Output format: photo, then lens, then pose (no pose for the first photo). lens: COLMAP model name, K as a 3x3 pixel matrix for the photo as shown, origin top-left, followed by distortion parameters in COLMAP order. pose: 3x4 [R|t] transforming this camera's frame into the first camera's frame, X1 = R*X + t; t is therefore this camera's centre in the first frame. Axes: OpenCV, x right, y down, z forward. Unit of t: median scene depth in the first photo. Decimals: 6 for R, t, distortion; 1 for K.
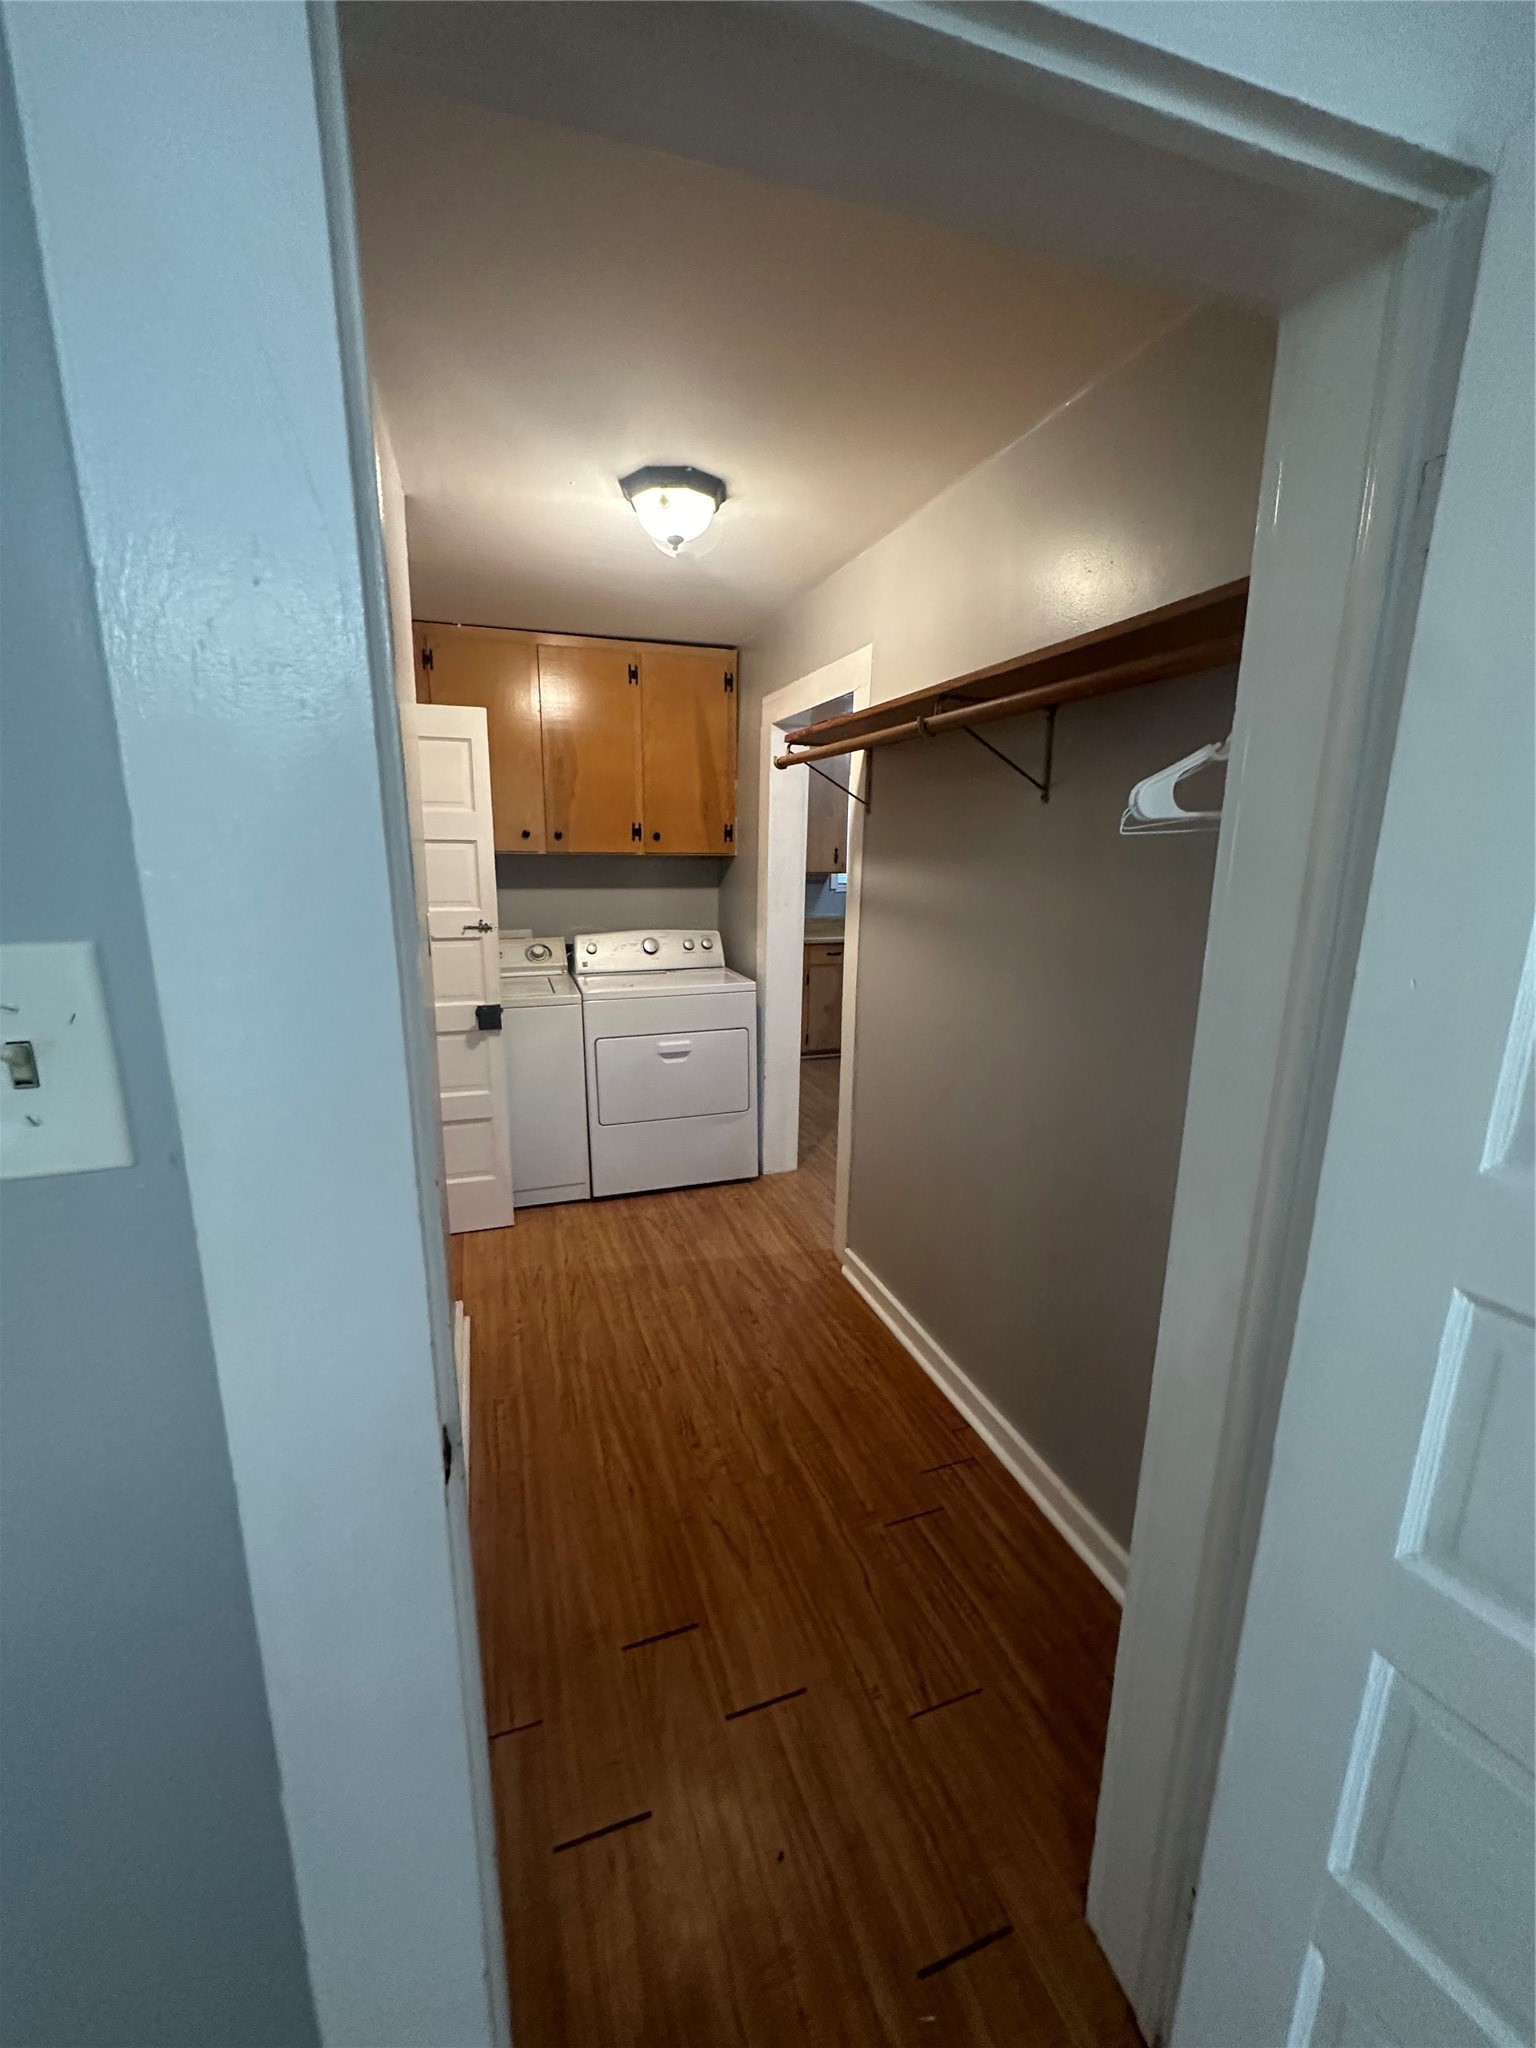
lens RADIAL K [[818.8, 0, 766.8], [0, 818.8, 1022.6], [0, 0, 1]] dist [-0.002329, 0.000775]
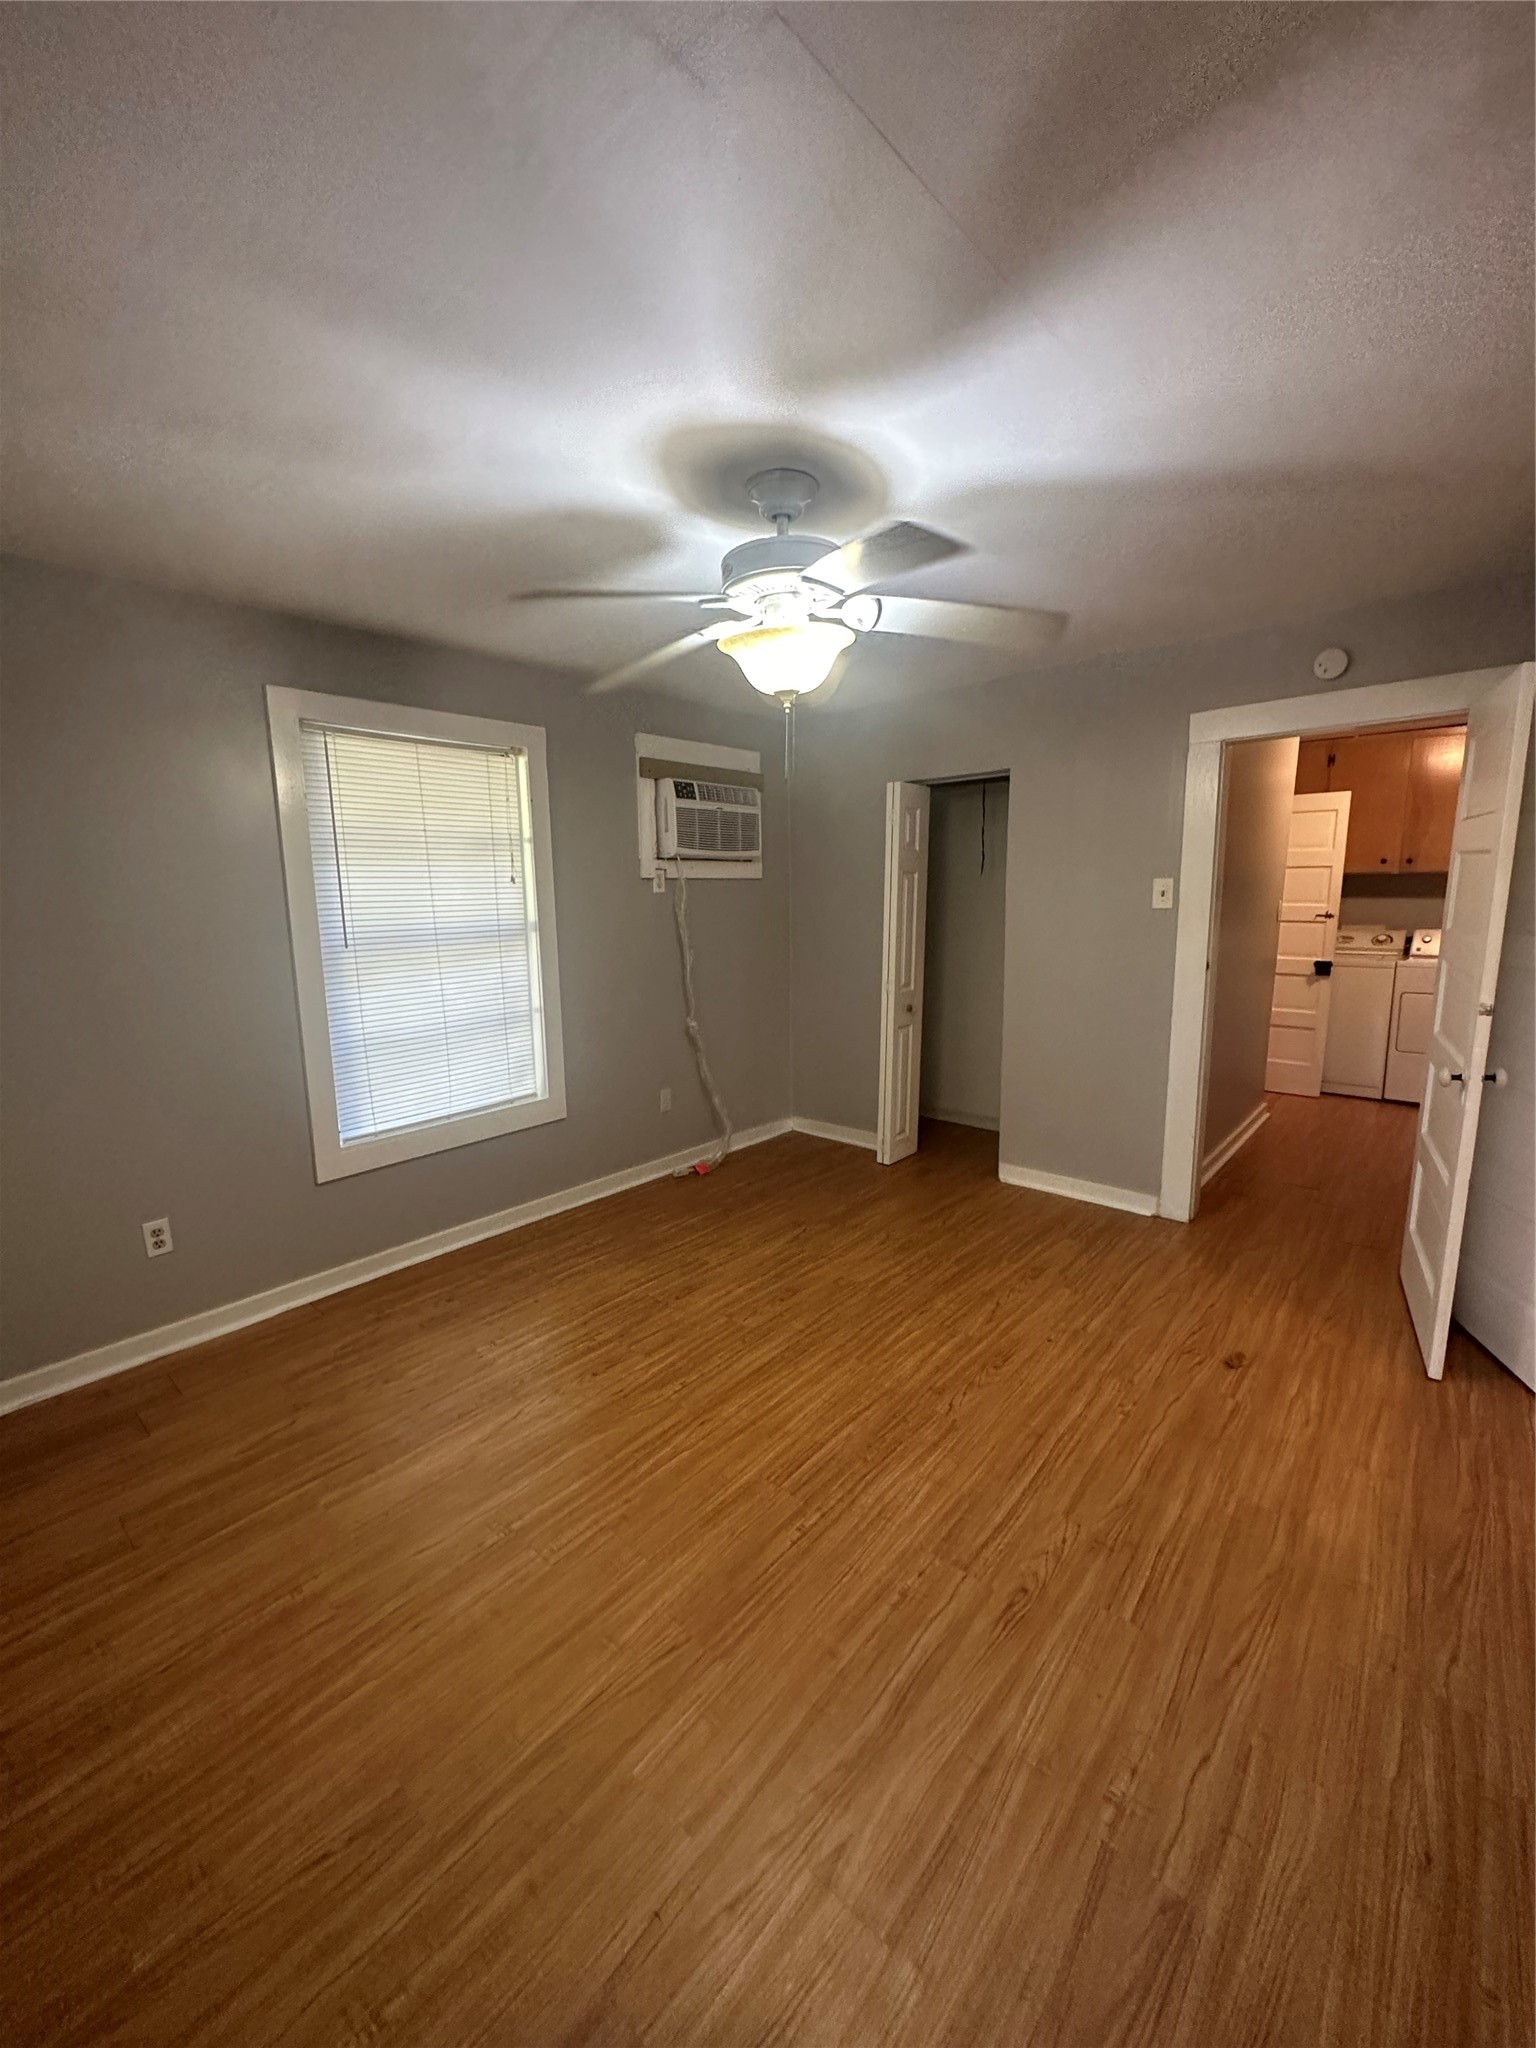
lens RADIAL K [[818.8, 0, 766.8], [0, 818.8, 1022.6], [0, 0, 1]] dist [-0.002329, 0.000775]
pose [[0.491509, 0.128429, -0.861351, 0.560574], [-0.164150, 0.985000, 0.053197, 0.199342], [0.855262, 0.115244, 0.505218, -0.821832]]
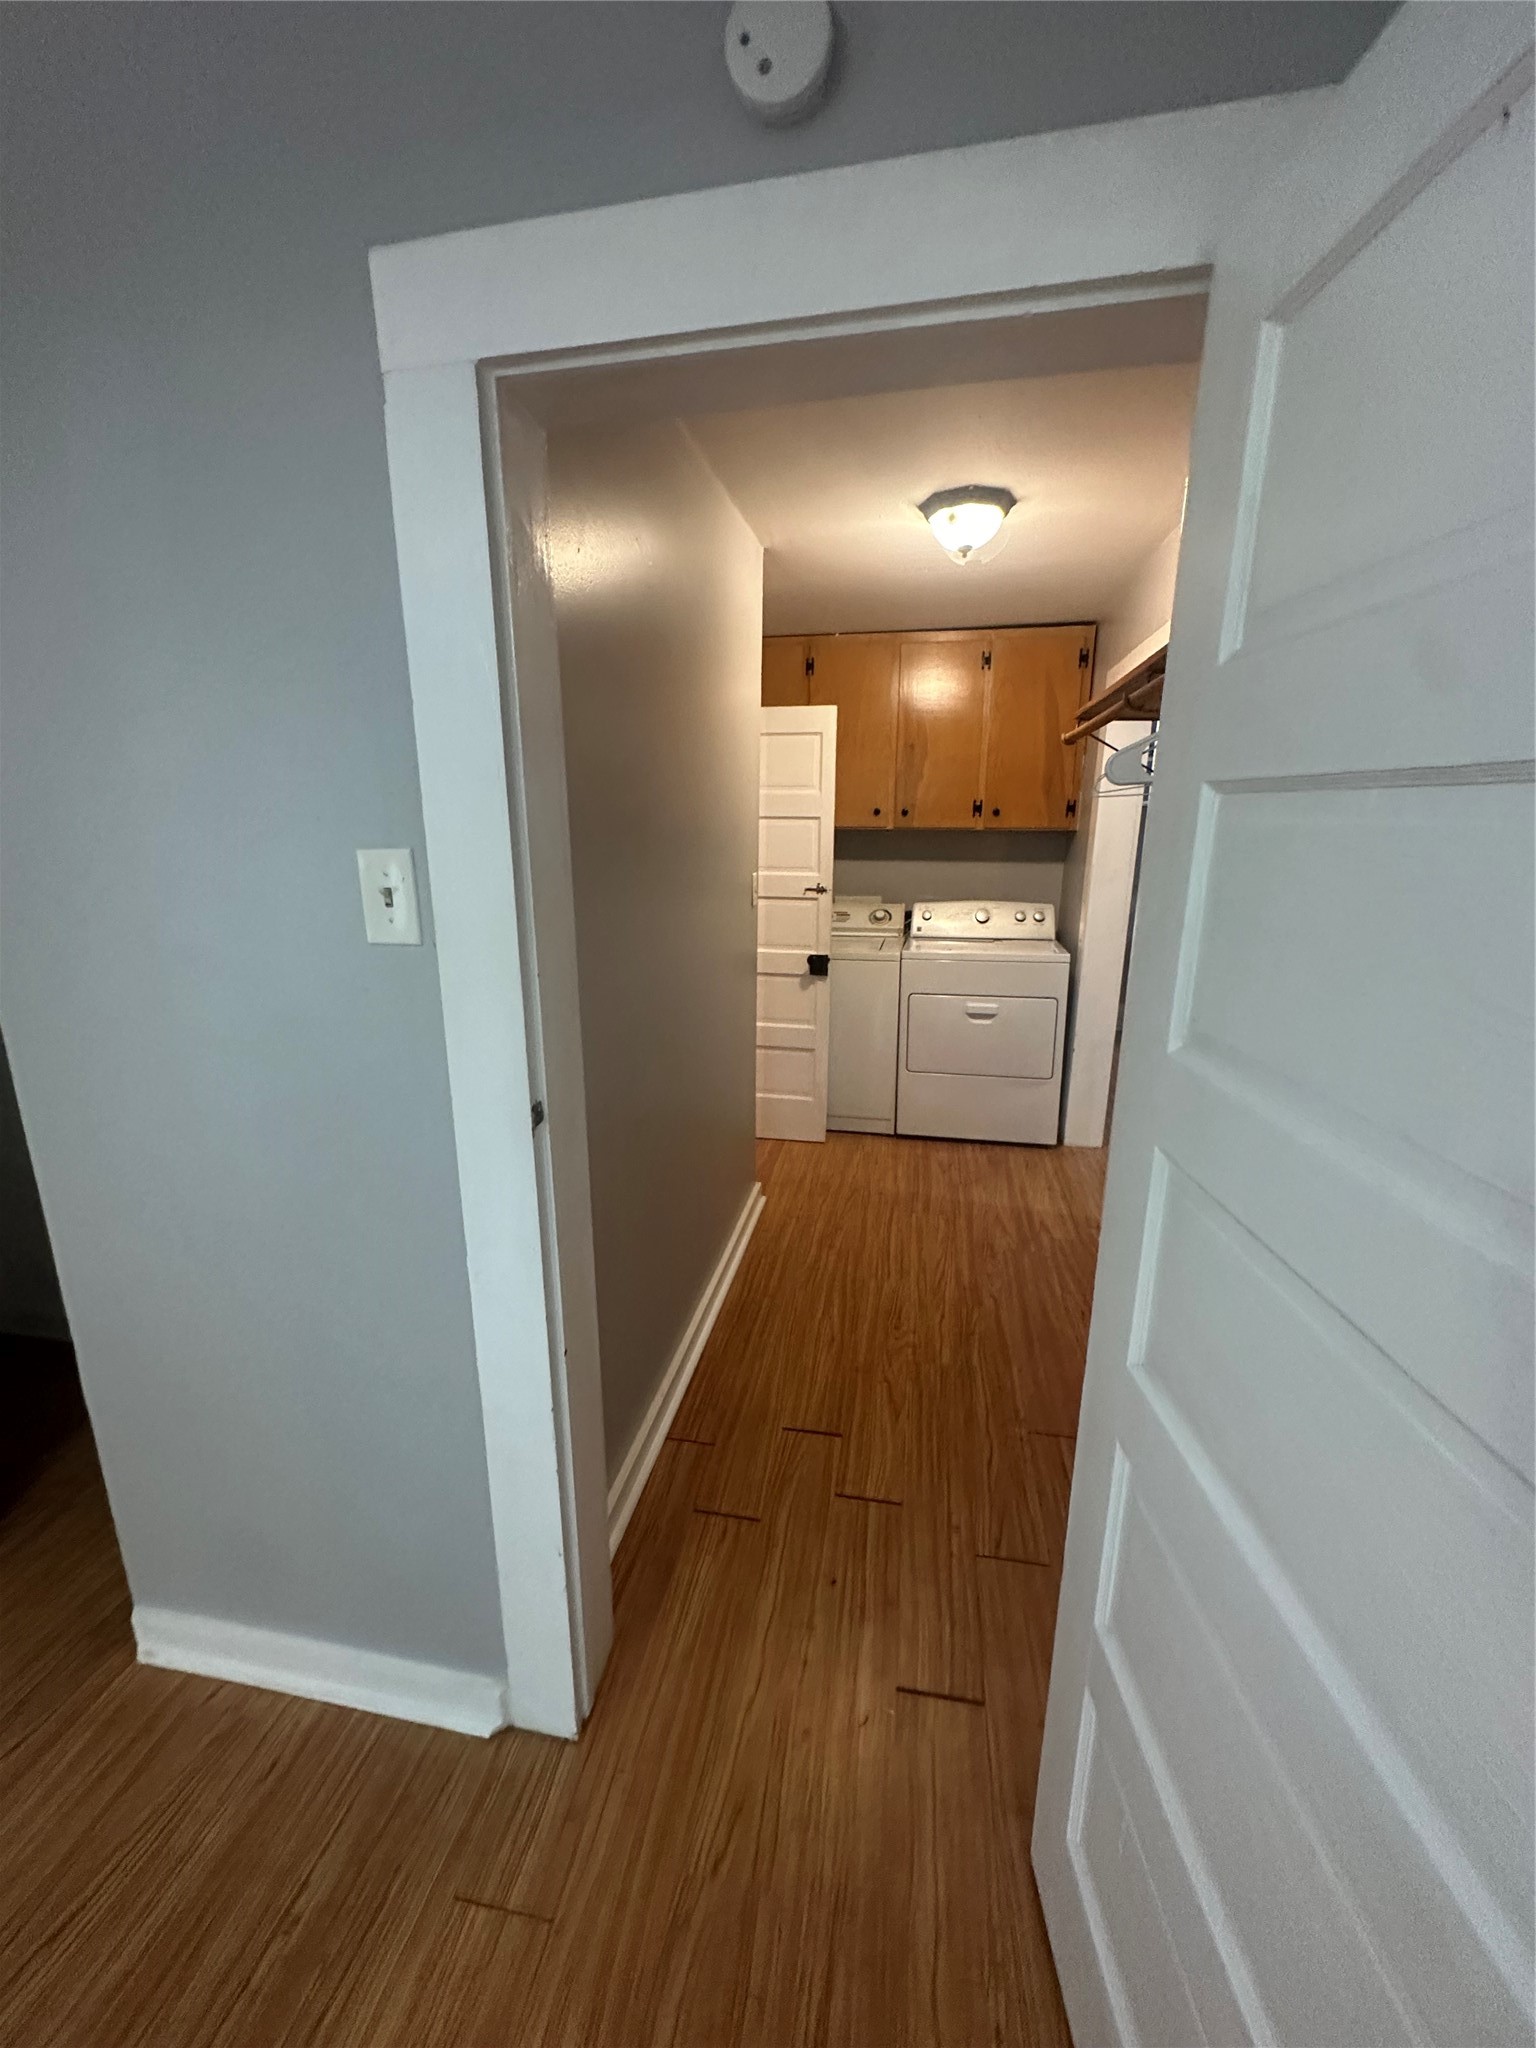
lens RADIAL K [[816.4, 0, 765.4], [0, 816.4, 1024.2], [0, 0, 1]] dist [-0.006161, 0.000427]
pose [[0.866805, 0.112050, -0.485895, 0.180179], [-0.099962, 0.993692, 0.050826, 0.026050], [0.488525, 0.004515, 0.872538, -0.082199]]
